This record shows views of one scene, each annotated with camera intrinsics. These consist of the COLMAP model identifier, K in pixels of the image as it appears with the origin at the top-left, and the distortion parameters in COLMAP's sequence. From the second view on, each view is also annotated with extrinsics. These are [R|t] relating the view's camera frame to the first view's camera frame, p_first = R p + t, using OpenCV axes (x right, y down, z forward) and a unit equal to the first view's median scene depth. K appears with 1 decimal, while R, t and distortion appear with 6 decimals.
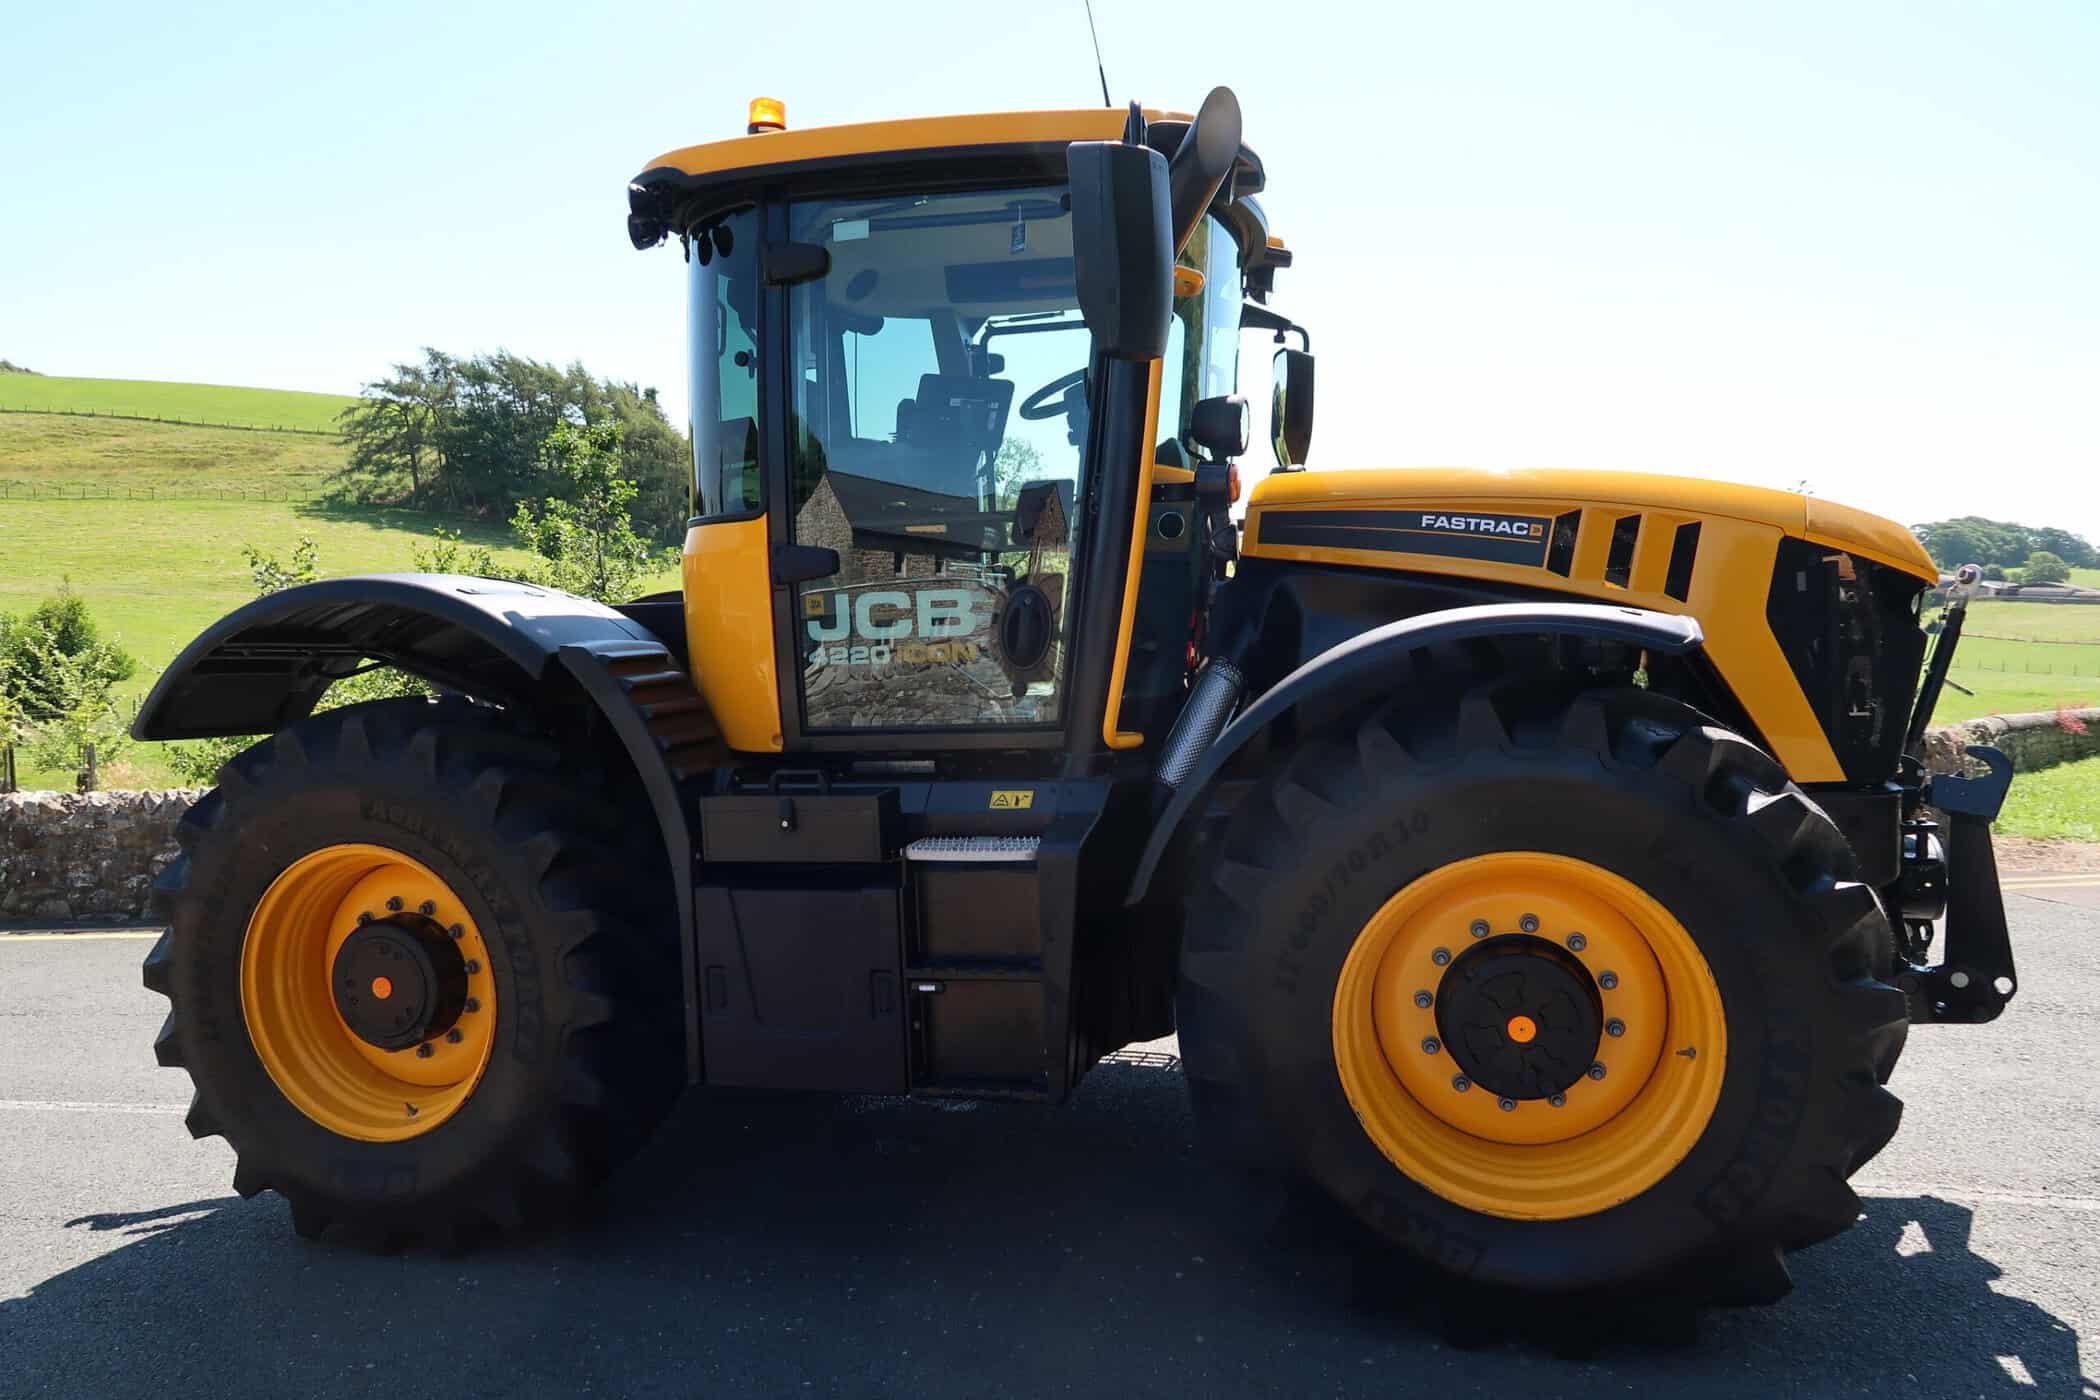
lens RADIAL K [[1443.4, 0, 1041.9], [0, 1443.4, 712.8], [0, 0, 1]] dist [-0.019544, 0.004834]
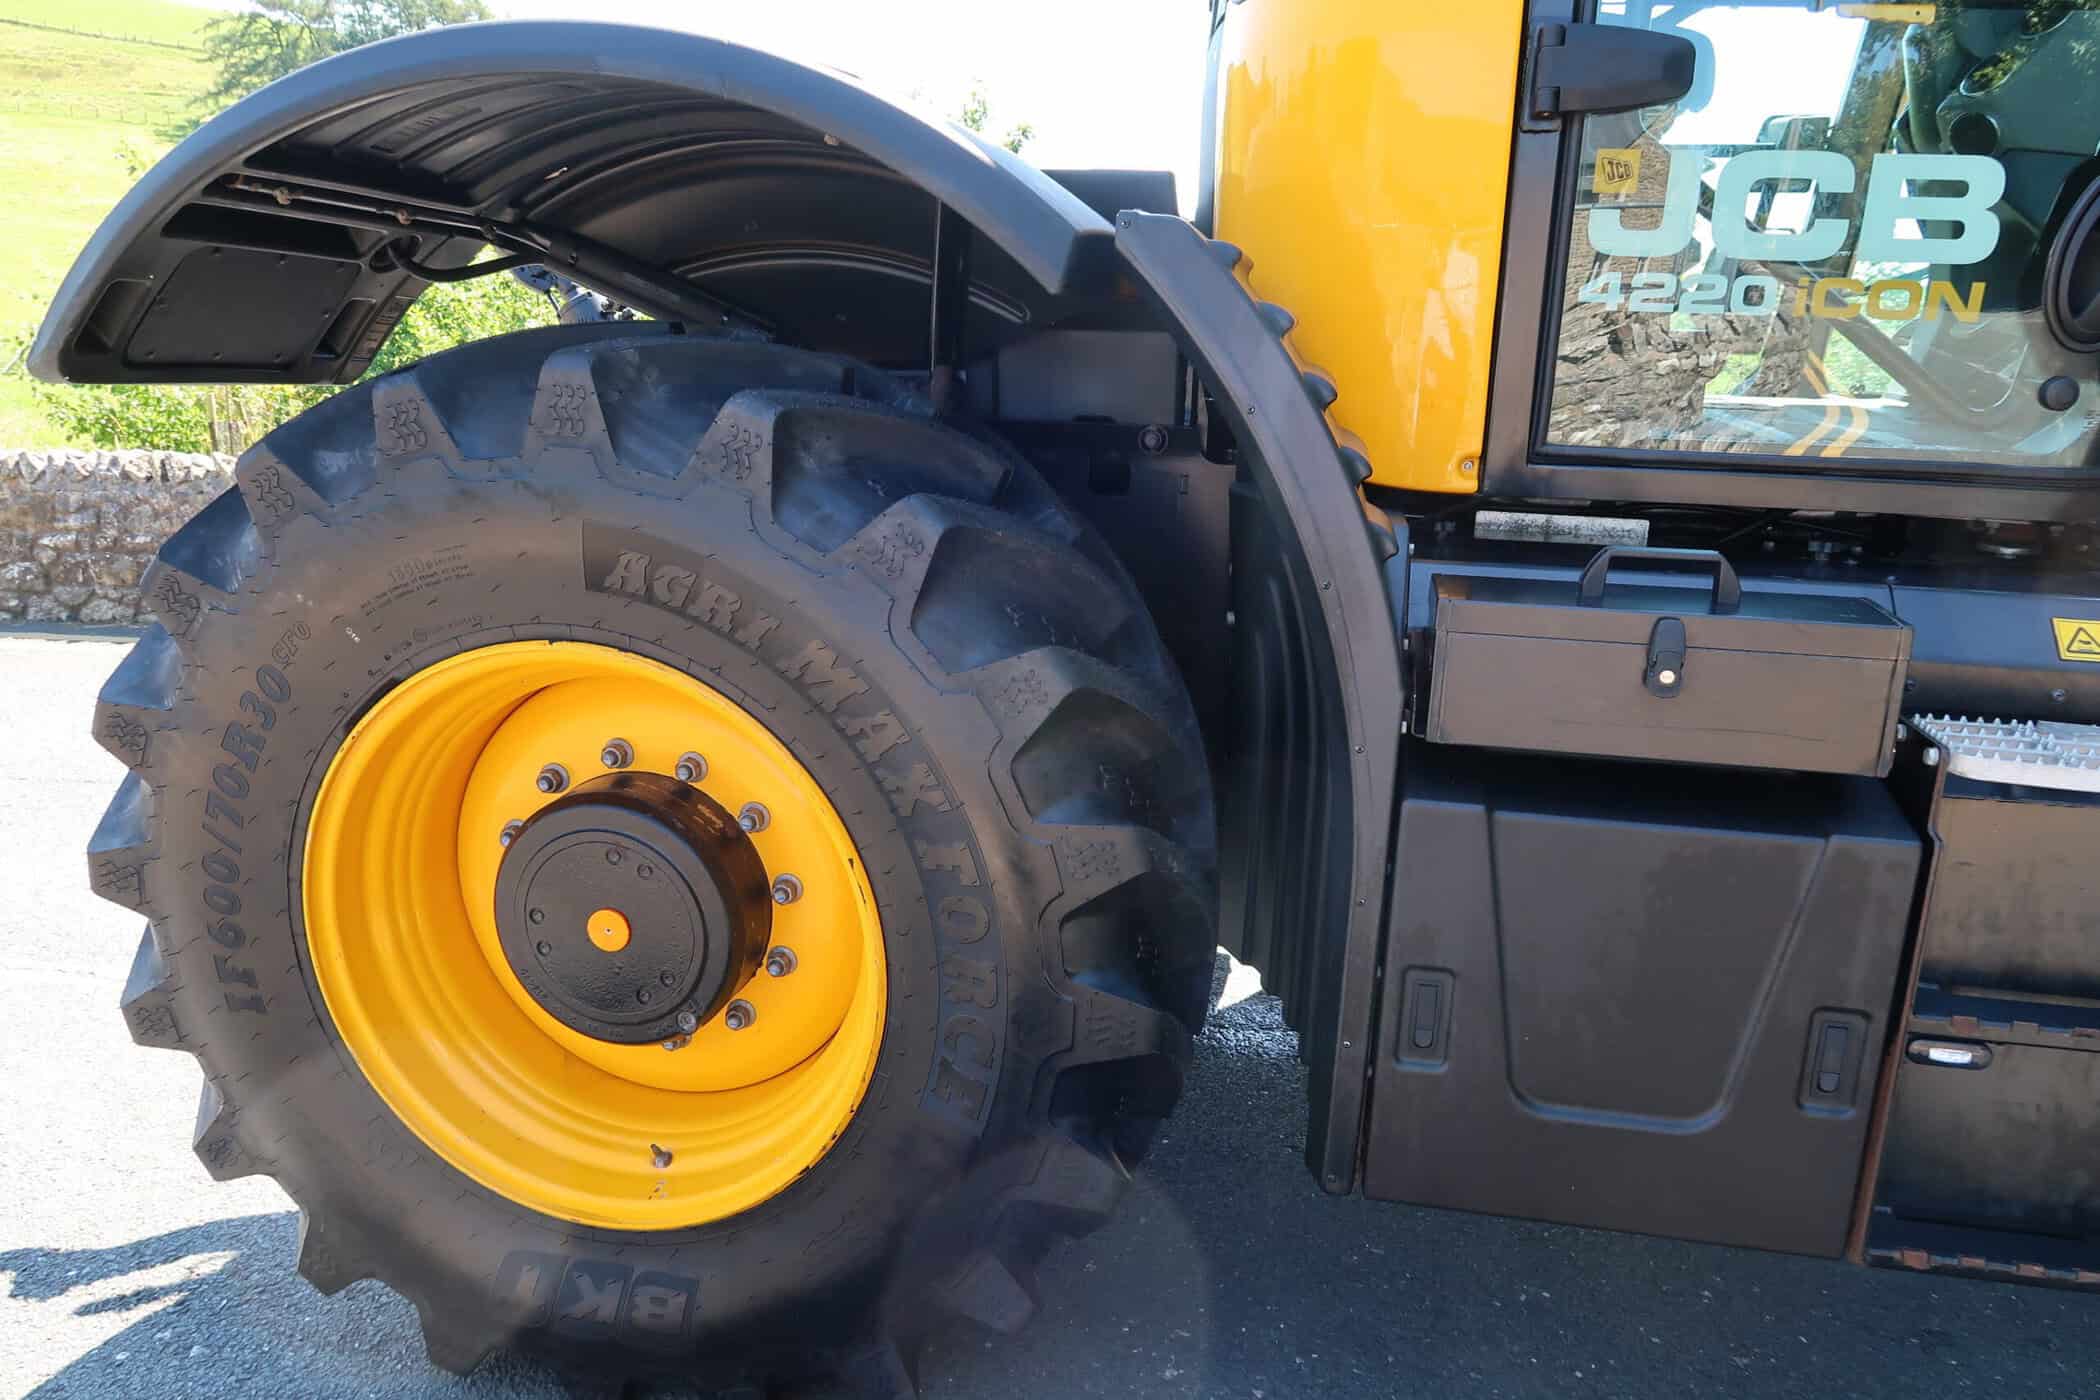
lens RADIAL K [[1443.4, 0, 1049.7], [0, 1443.4, 700.5], [0, 0, 1]] dist [-0.019544, 0.004834]
pose [[0.996071, 0.049435, 0.073472, -0.345548], [-0.062782, 0.979343, 0.192212, 0.011615], [-0.062452, -0.196069, 0.978599, 0.521347]]
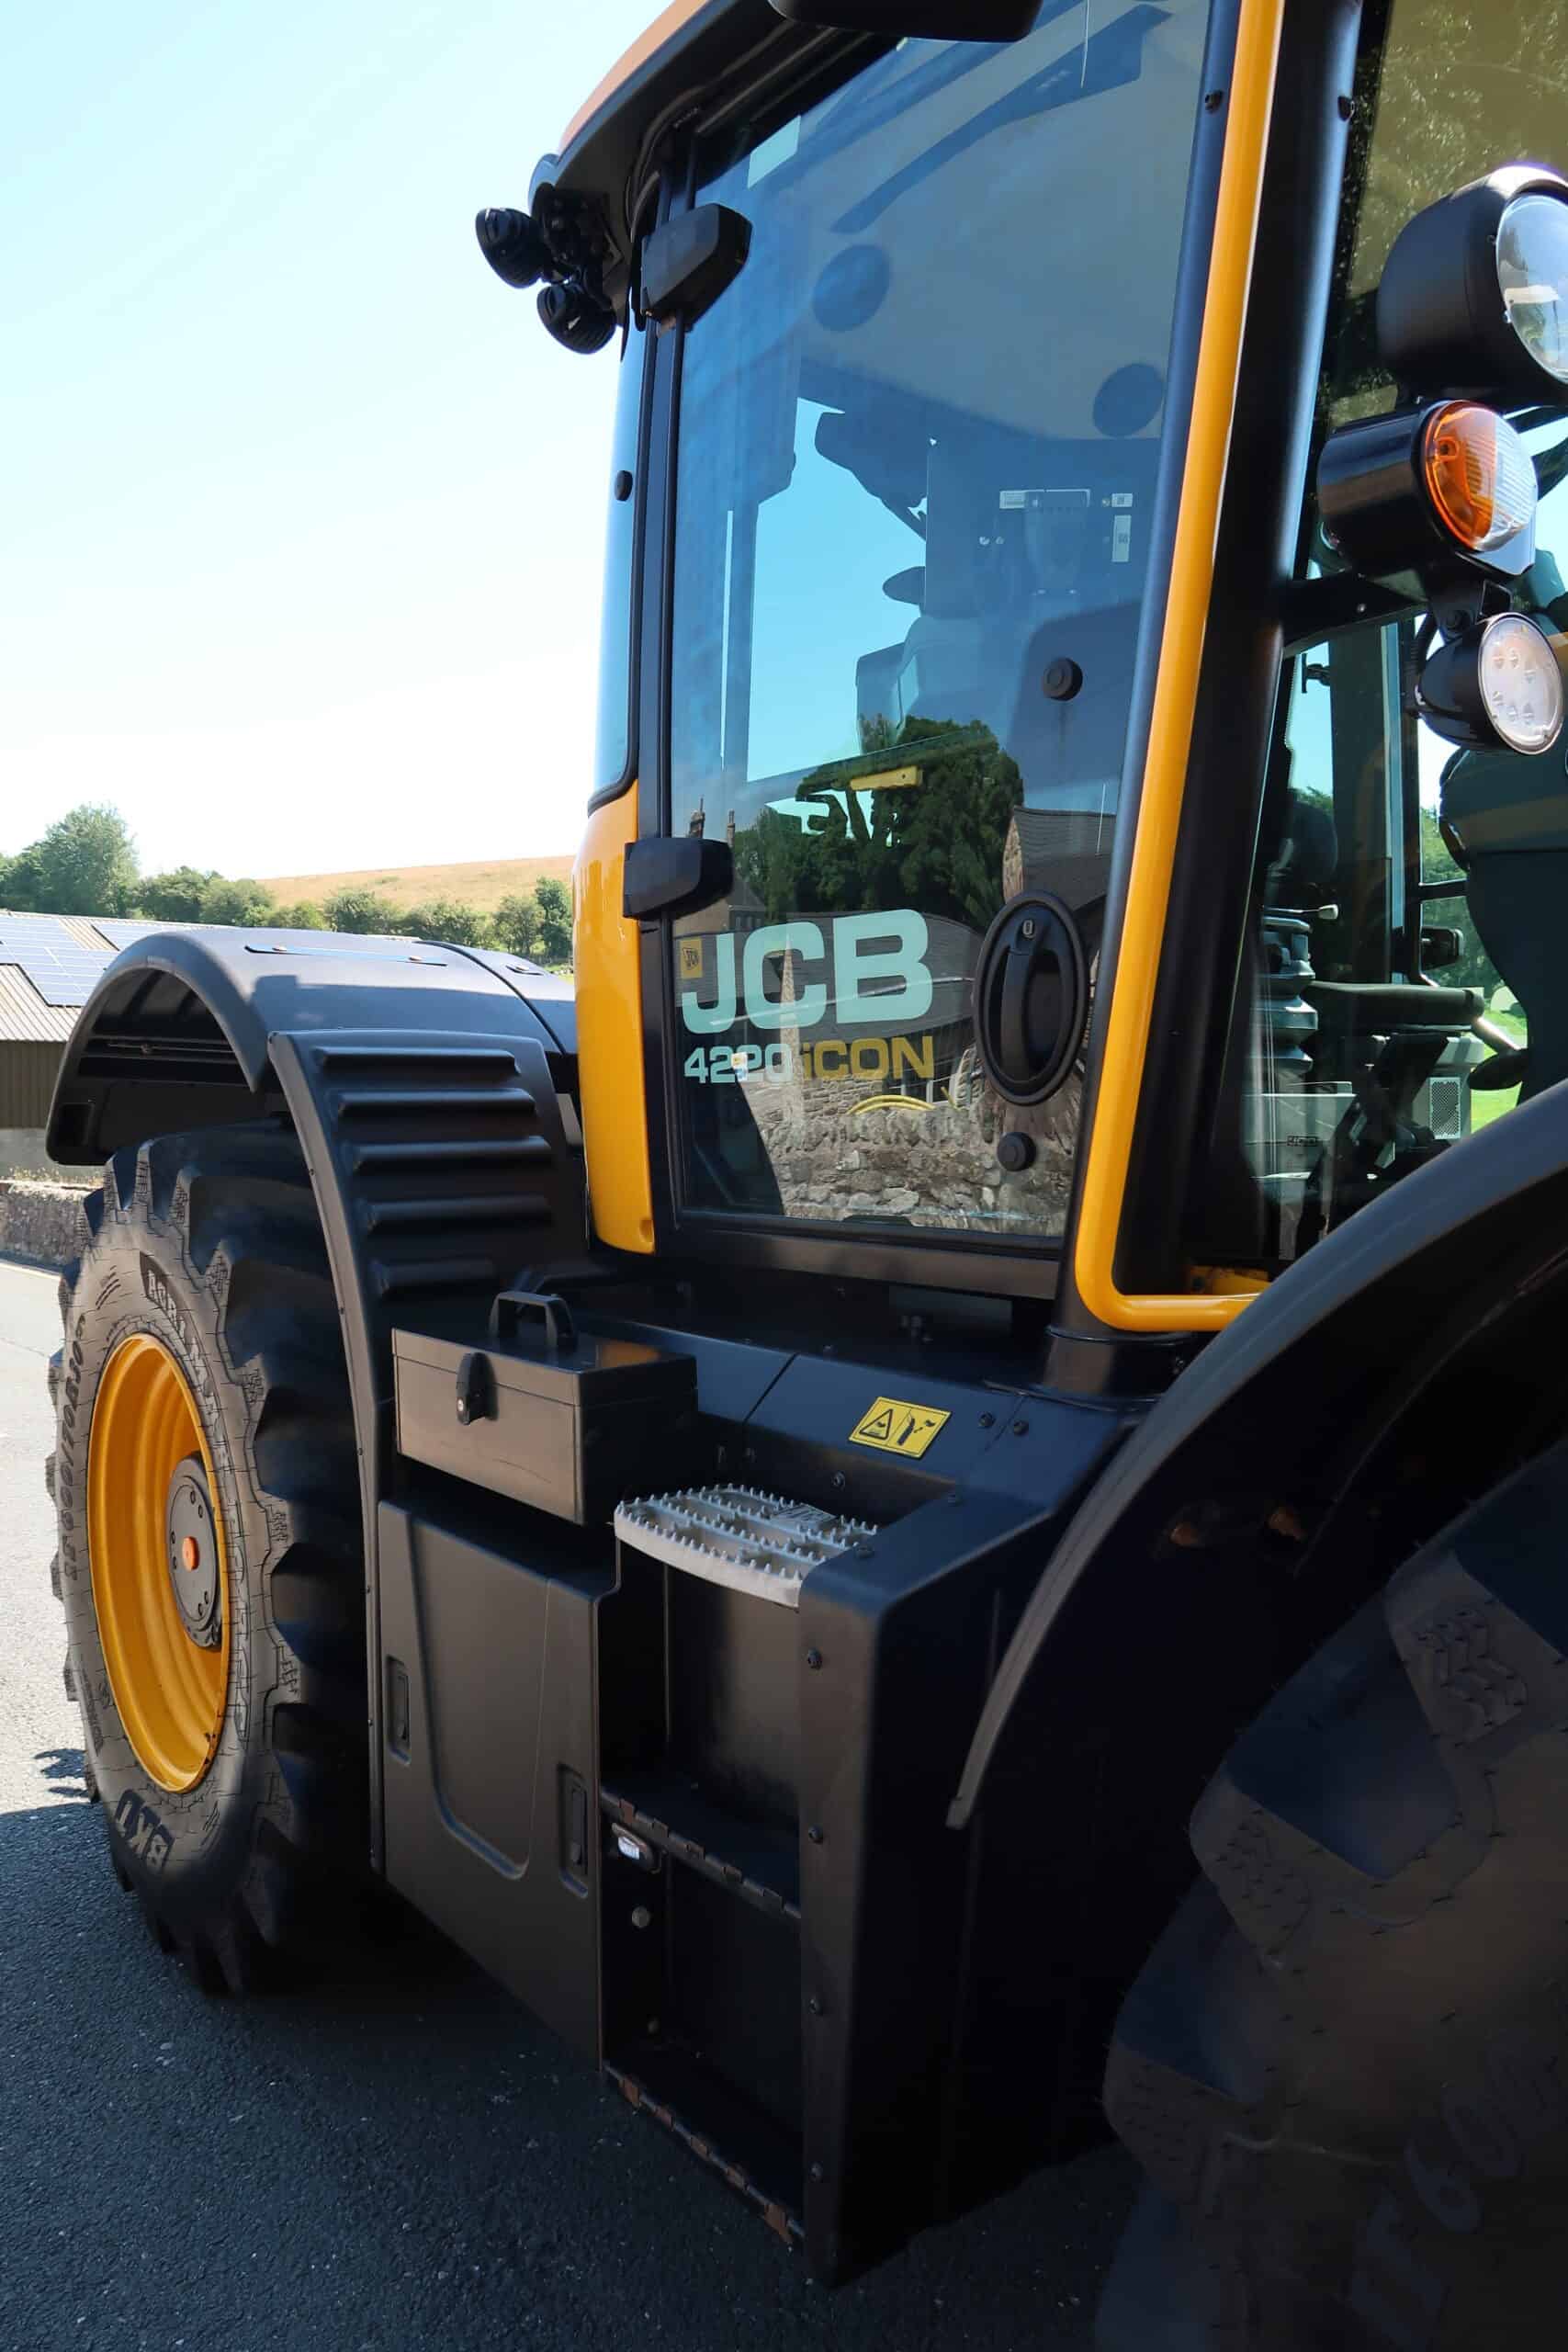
lens RADIAL K [[1616.5, 0, 784.4], [0, 1616.5, 1183.0], [0, 0, 1]] dist [-0.019544, 0.004834]
pose [[0.792908, 0.061198, -0.606260, 0.196429], [-0.058934, 0.997981, 0.023663, -0.013429], [0.606485, 0.016967, 0.794914, 0.565830]]
